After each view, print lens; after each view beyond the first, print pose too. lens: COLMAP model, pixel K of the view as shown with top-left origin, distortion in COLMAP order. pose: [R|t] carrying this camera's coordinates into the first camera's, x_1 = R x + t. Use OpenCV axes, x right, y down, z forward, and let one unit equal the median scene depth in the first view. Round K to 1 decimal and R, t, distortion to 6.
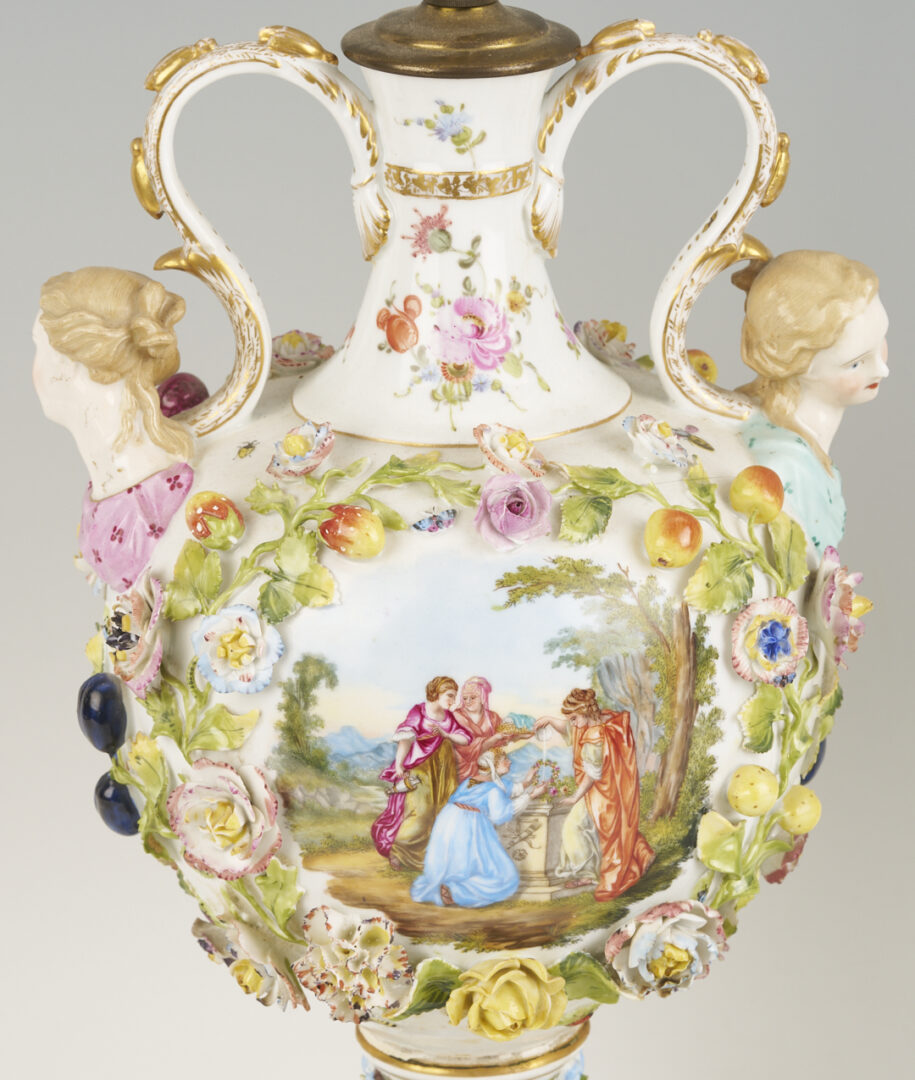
lens RADIAL K [[5161.6, 0, 442.0], [0, 5161.6, 587.4], [0, 0, 1]] dist [-0.122337, 0.000000]
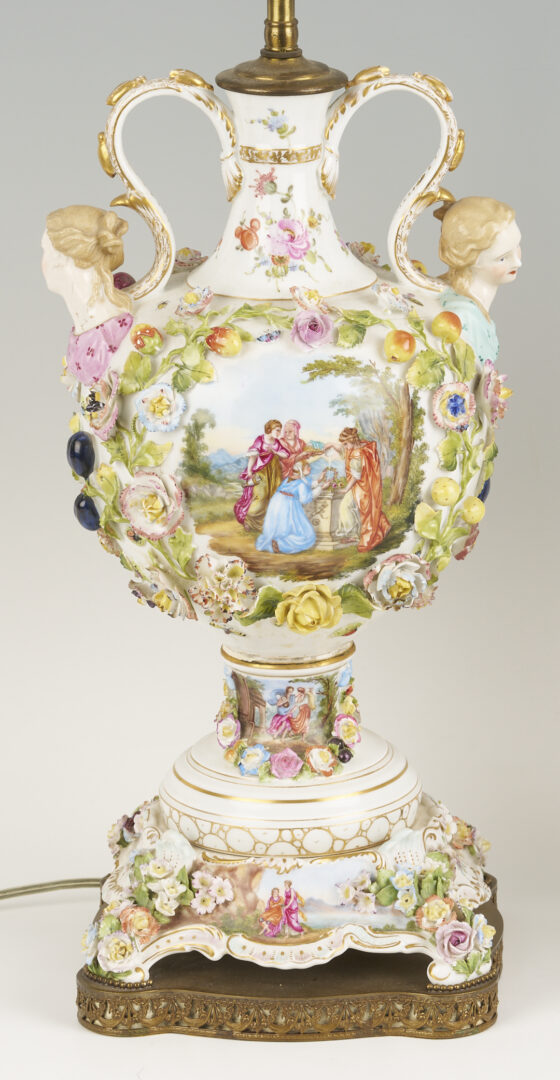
lens RADIAL K [[5672.7, 0, 310.1], [0, 5672.7, 510.0], [0, 0, 1]] dist [-0.147921, 0.000000]
pose [[0.999812, -0.001631, 0.019332, -0.025031], [0.002933, 0.997714, -0.067519, 0.178975], [-0.019177, 0.067563, 0.997531, -0.968983]]
